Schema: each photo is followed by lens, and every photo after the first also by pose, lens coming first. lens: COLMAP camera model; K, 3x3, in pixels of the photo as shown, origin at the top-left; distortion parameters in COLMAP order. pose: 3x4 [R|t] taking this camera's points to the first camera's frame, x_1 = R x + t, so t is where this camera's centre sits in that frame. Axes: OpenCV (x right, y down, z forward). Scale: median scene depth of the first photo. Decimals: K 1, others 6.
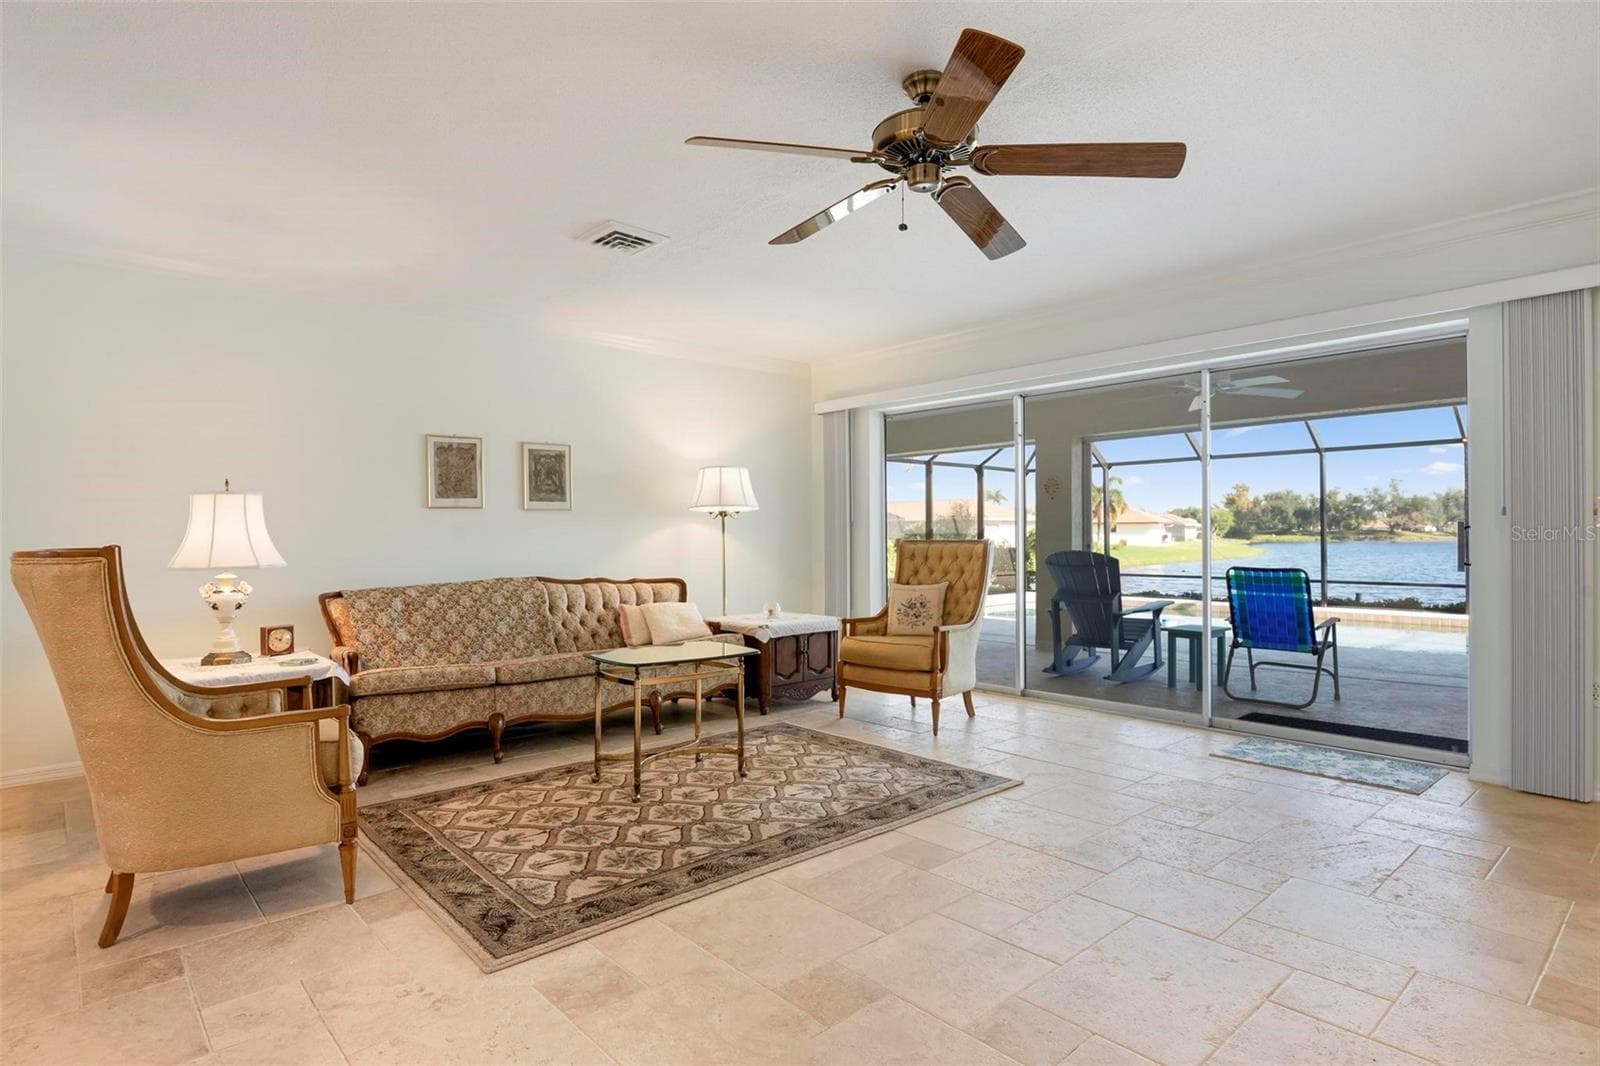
lens RADIAL K [[835.4, 0, 811.3], [0, 835.4, 535.2], [0, 0, 1]] dist [-0.001116, 0.000067]
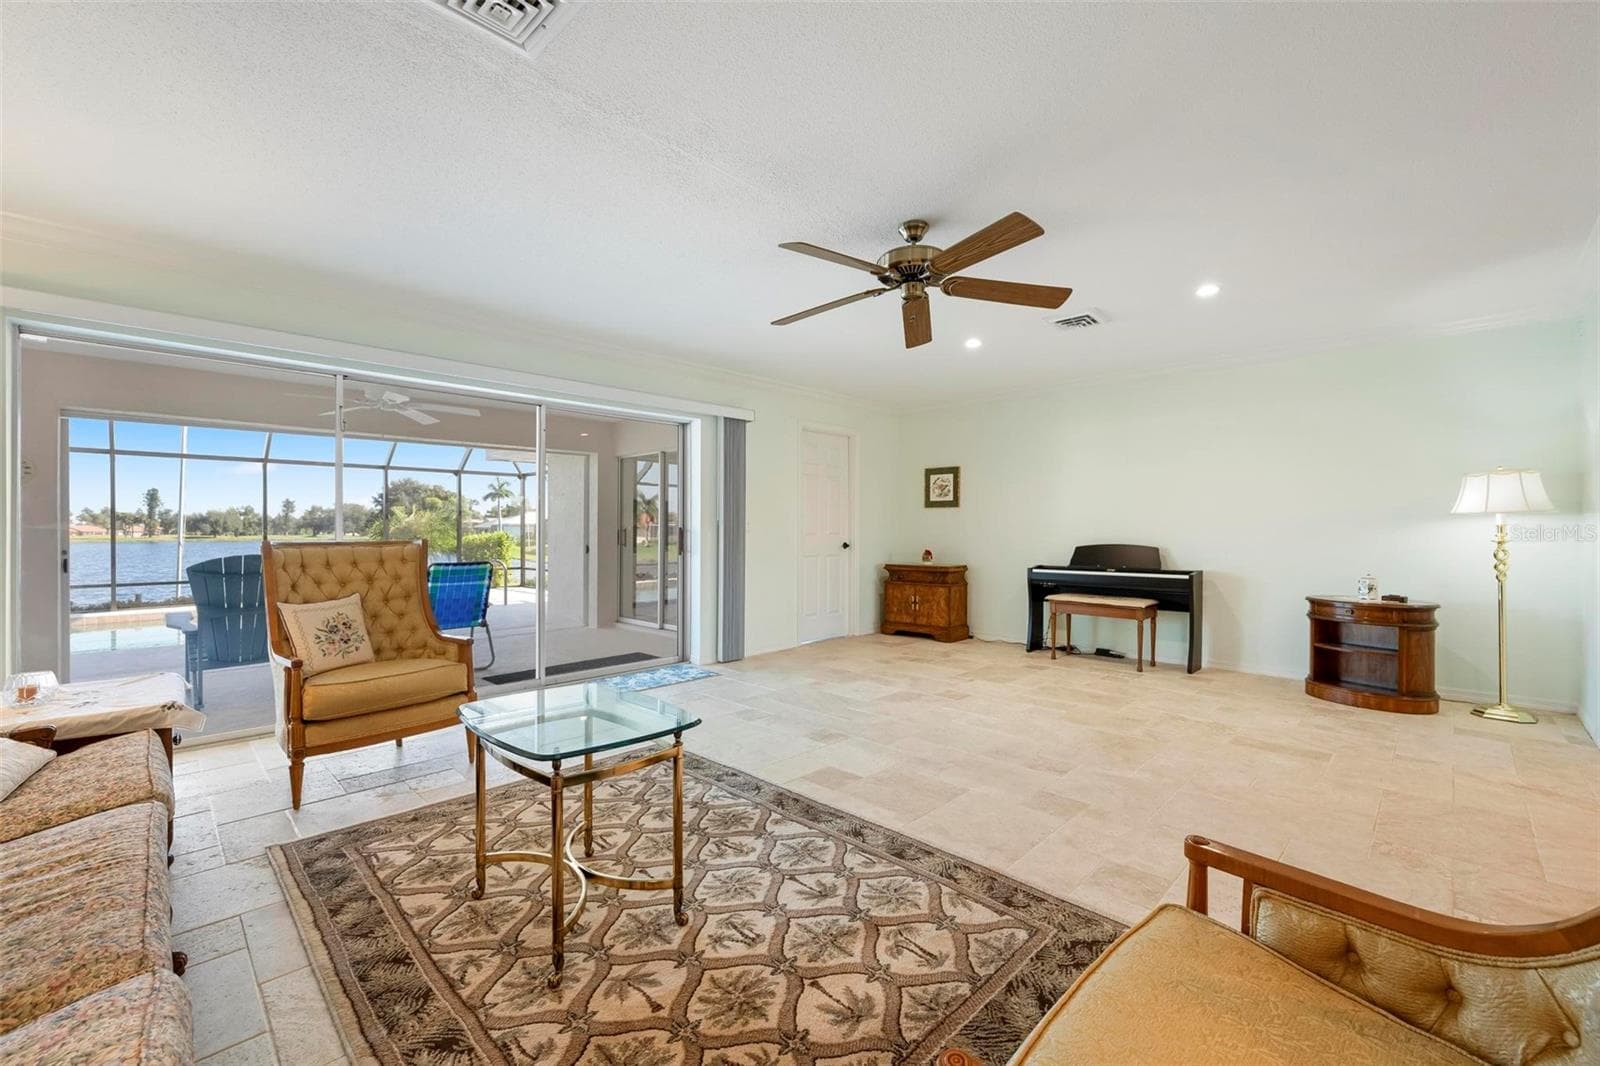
lens RADIAL K [[644.1, 0, 800.0], [0, 644.1, 533.0], [0, 0, 1]] dist [0.001322, -0.000054]
pose [[-0.039739, 0.003576, 0.999204, -0.628413], [0.004540, 0.999984, -0.003398, 0.001657], [-0.999200, 0.004401, -0.039754, 0.782339]]
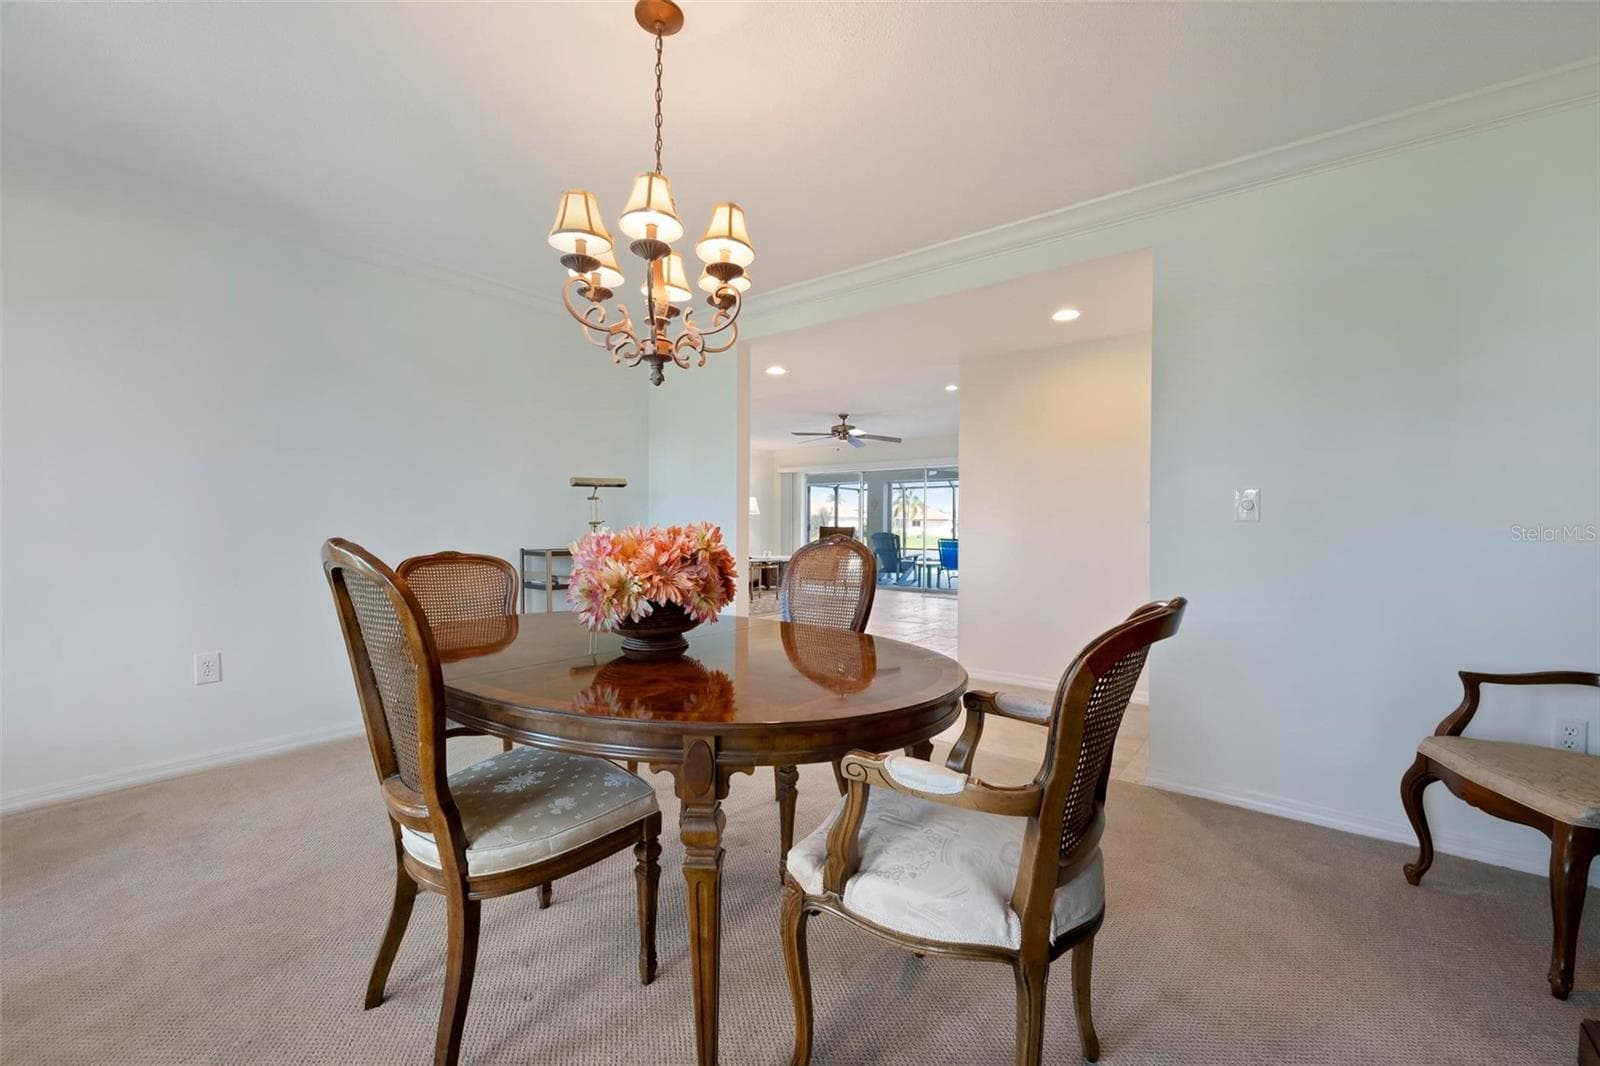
lens RADIAL K [[644.1, 0, 800.0], [0, 644.1, 533.0], [0, 0, 1]] dist [0.001322, -0.000054]
pose [[0.987203, 0.008966, 0.159214, -0.370846], [-0.010581, 0.999901, 0.009297, 0.010022], [-0.159114, -0.010862, 0.987200, -1.370913]]
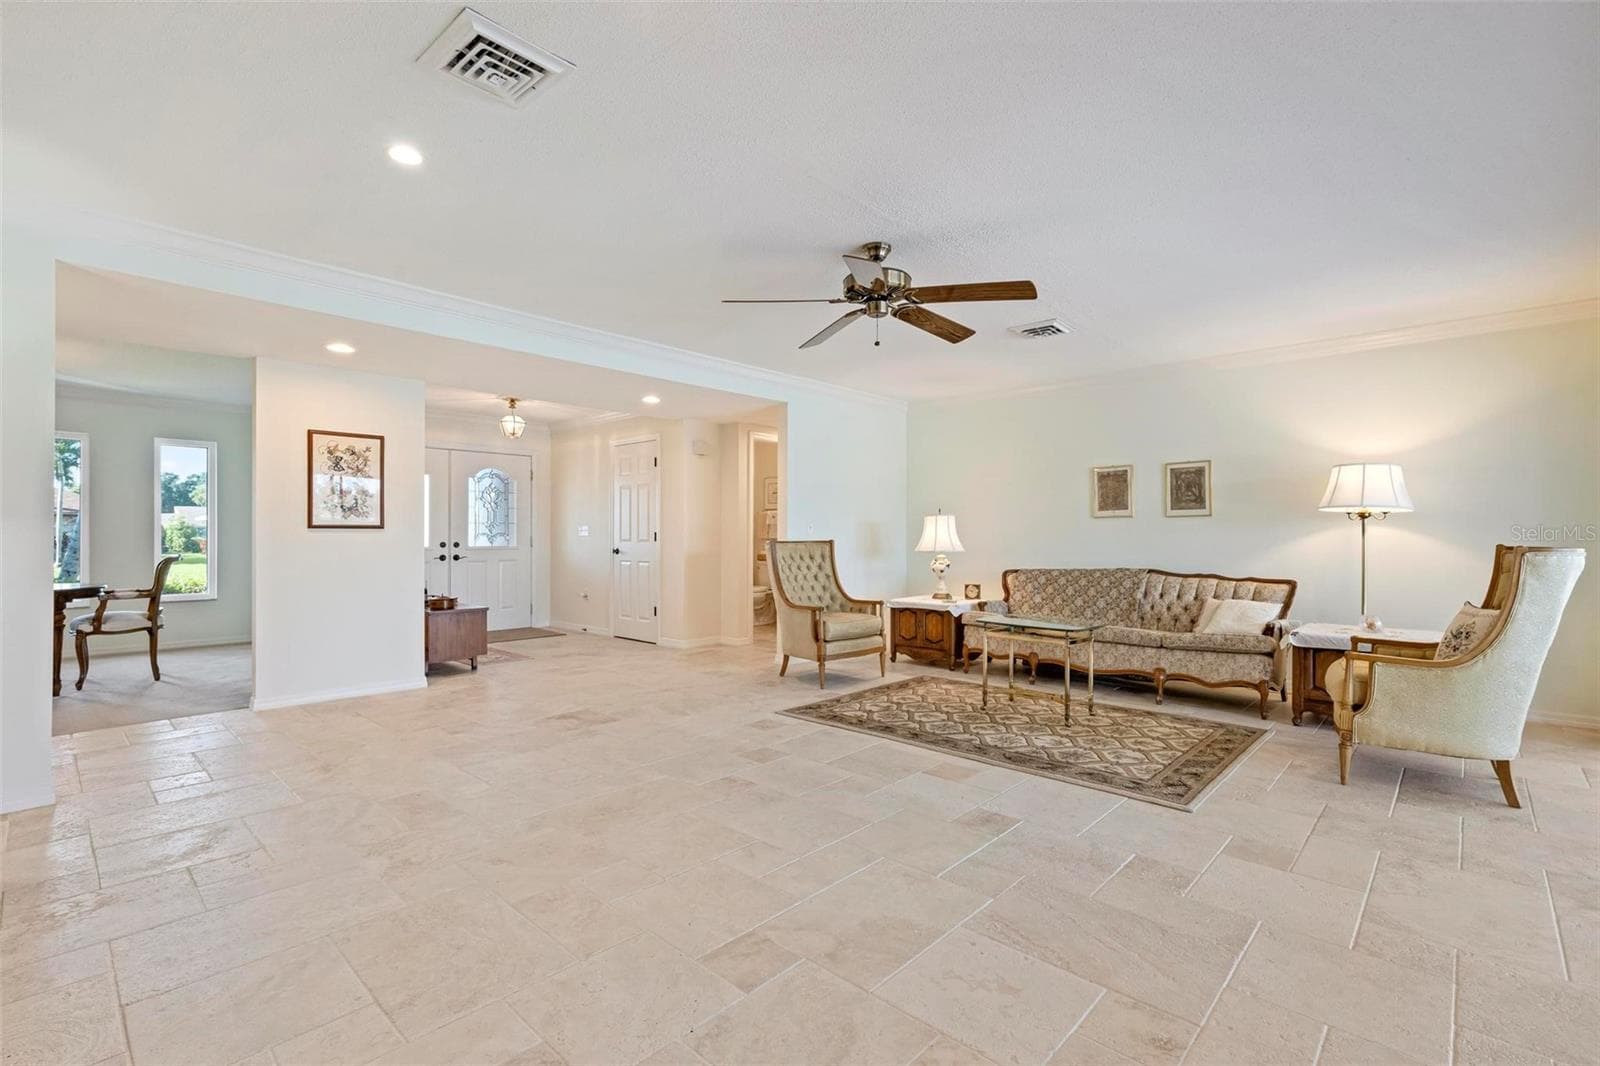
lens RADIAL K [[726.4, 0, 813.9], [0, 726.4, 532.1], [0, 0, 1]] dist [0.000414, -0.000165]
pose [[0.091608, 0.000846, -0.995795, 0.932474], [-0.002427, 0.999997, 0.000627, -0.008548], [0.995792, 0.002360, 0.091609, 0.478210]]
